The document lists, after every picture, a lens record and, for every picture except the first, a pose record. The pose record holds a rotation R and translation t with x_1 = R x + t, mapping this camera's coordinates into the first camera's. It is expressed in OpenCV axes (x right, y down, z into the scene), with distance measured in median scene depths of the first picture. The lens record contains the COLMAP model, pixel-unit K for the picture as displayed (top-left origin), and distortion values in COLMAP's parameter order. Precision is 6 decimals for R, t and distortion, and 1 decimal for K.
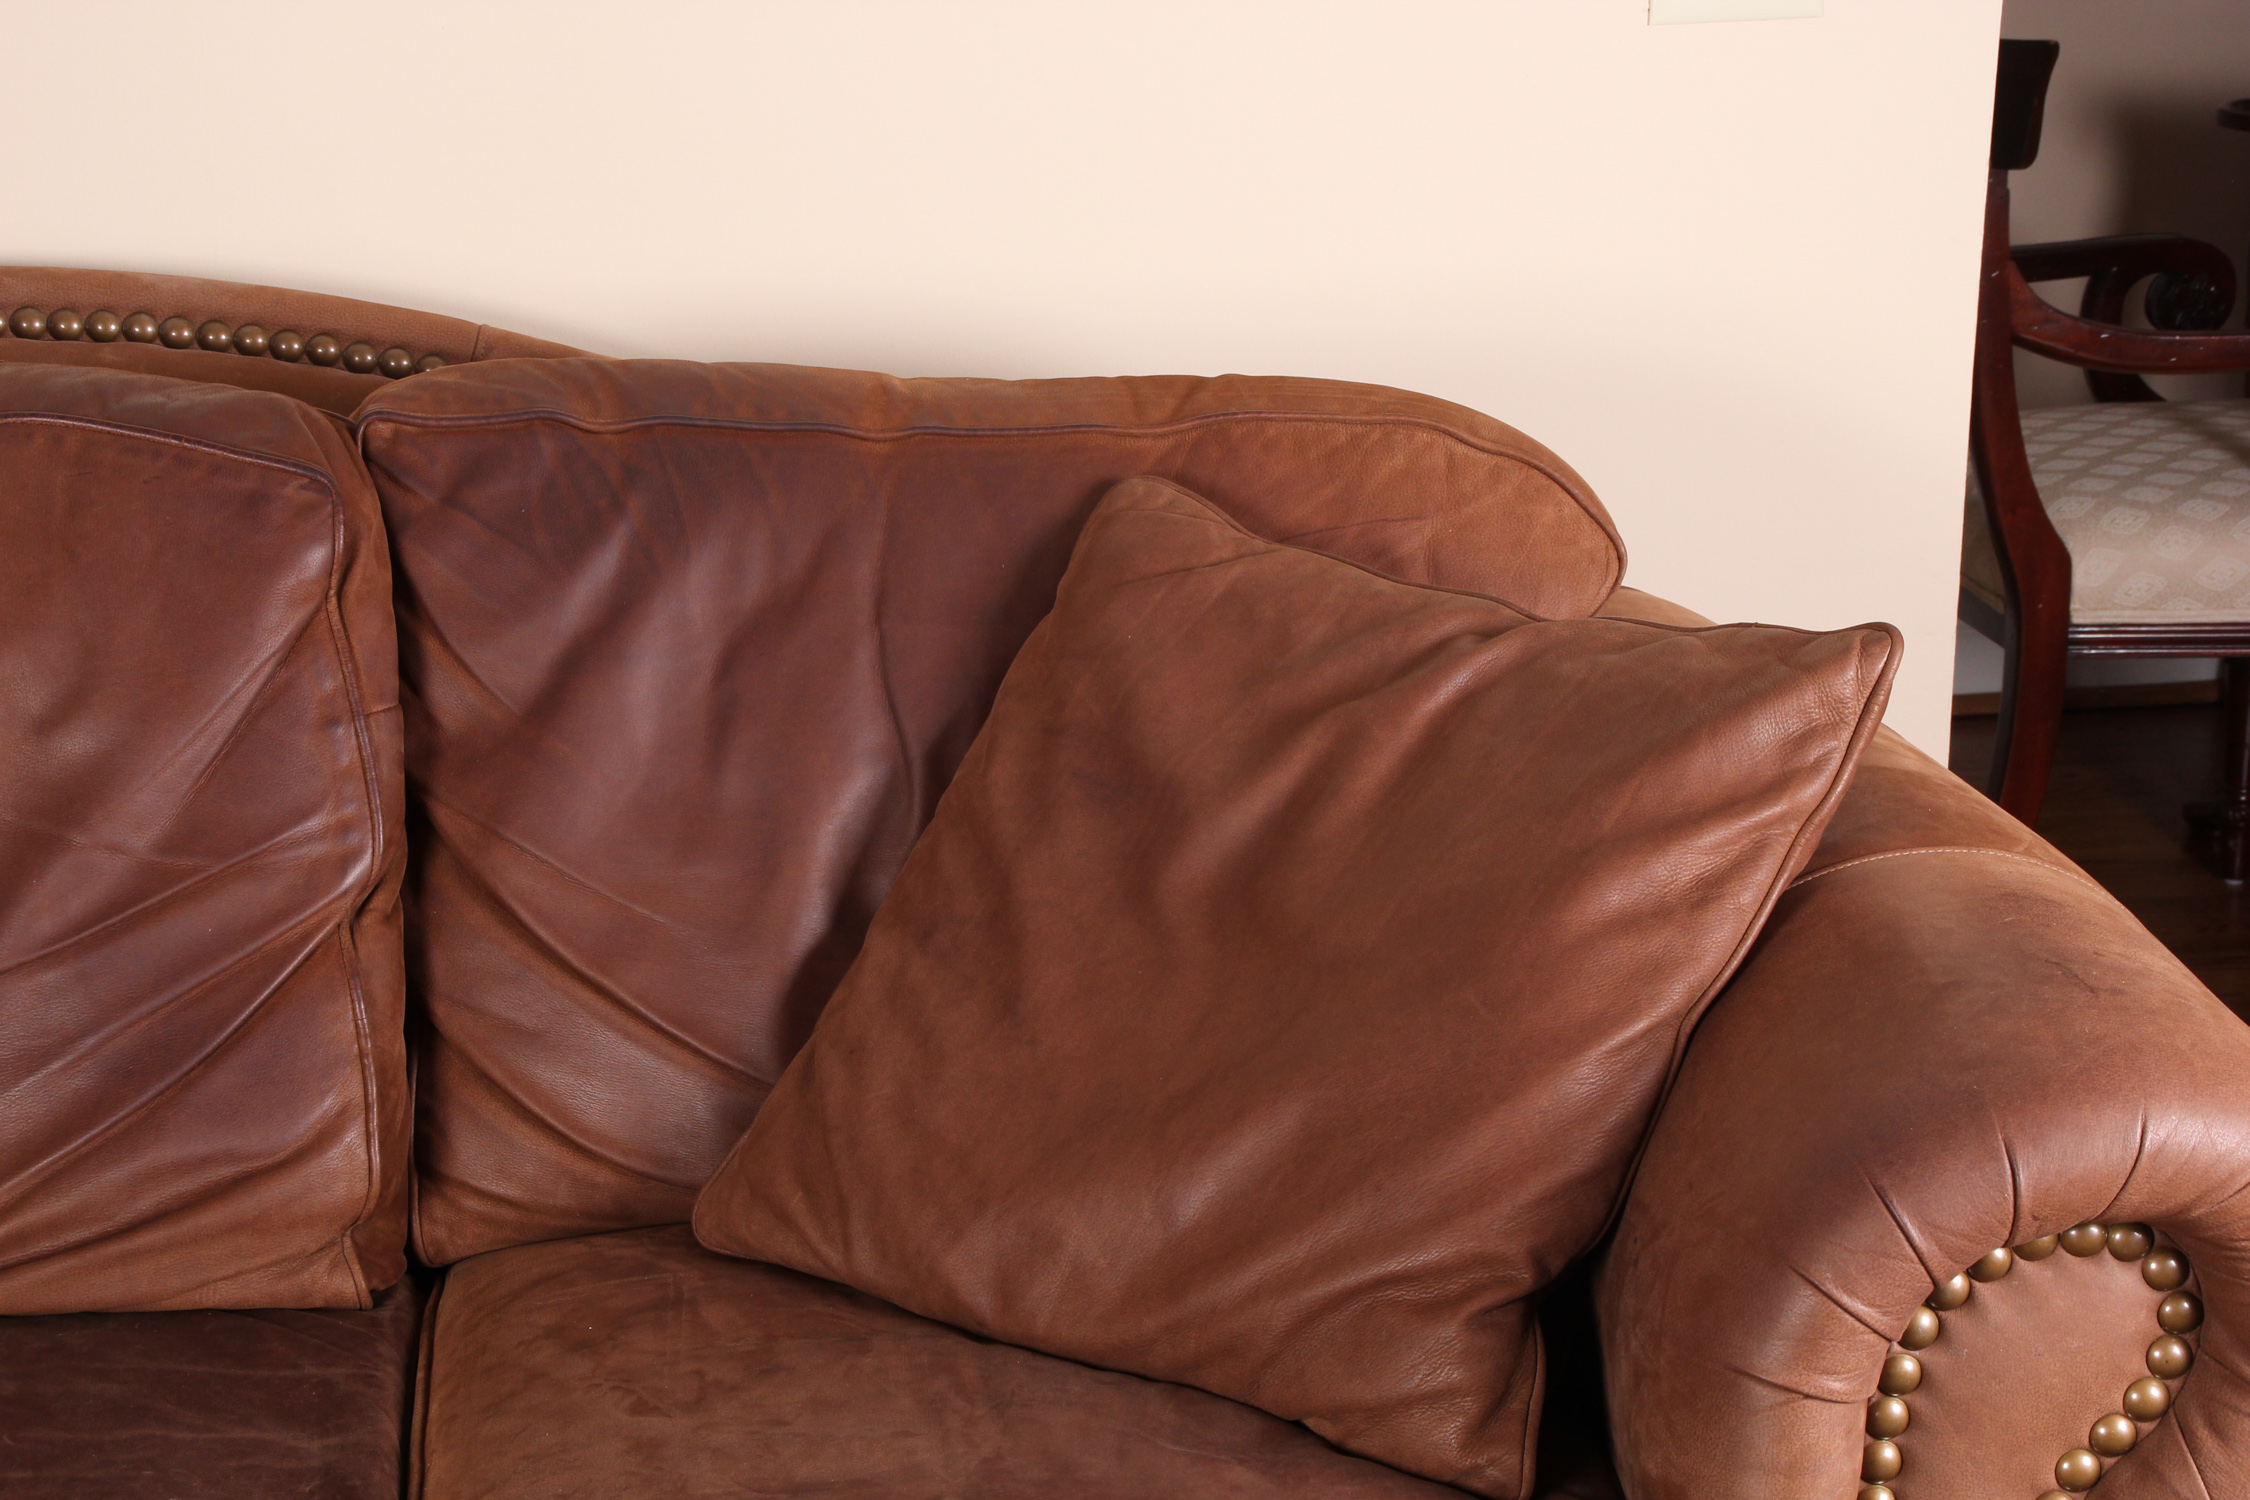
lens RADIAL K [[4561.8, 0, 1129.3], [0, 4561.8, 780.6], [0, 0, 1]] dist [0.246891, 0.931044]
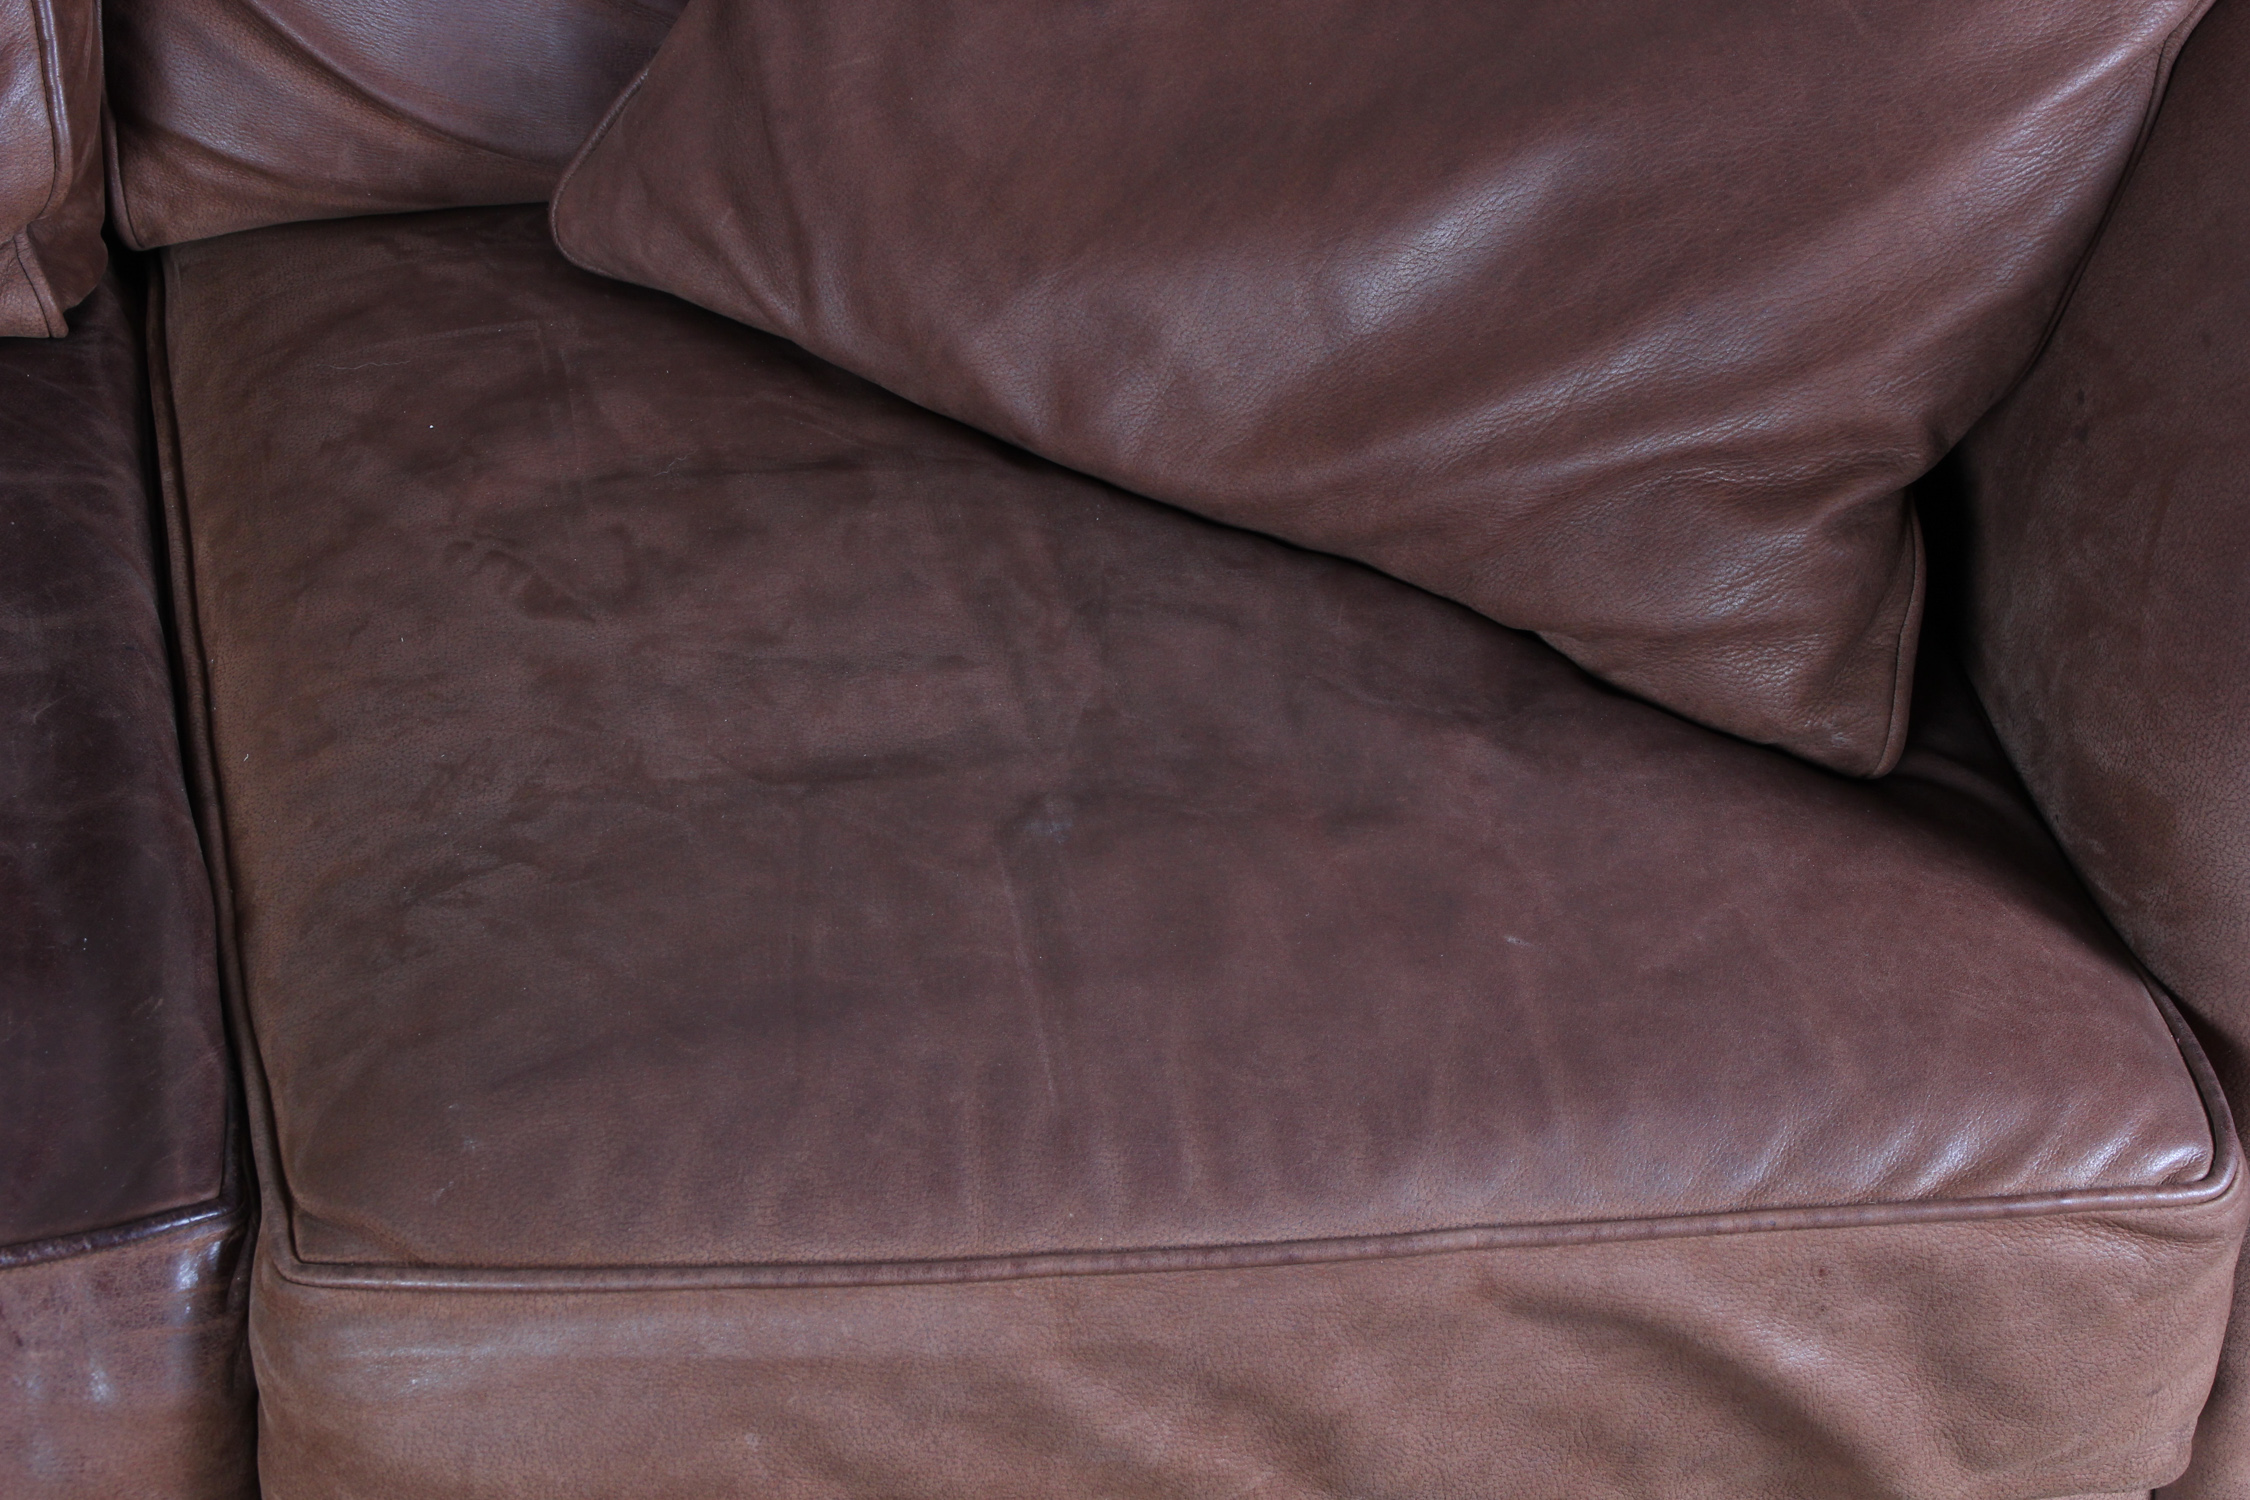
lens RADIAL K [[4528.4, 0, 1135.8], [0, 4528.4, 781.2], [0, 0, 1]] dist [0.203419, 1.075674]
pose [[0.992665, -0.006951, 0.120702, -0.092985], [-0.036212, 0.935421, 0.351676, -0.066747], [-0.115351, -0.353467, 0.928308, 0.345135]]
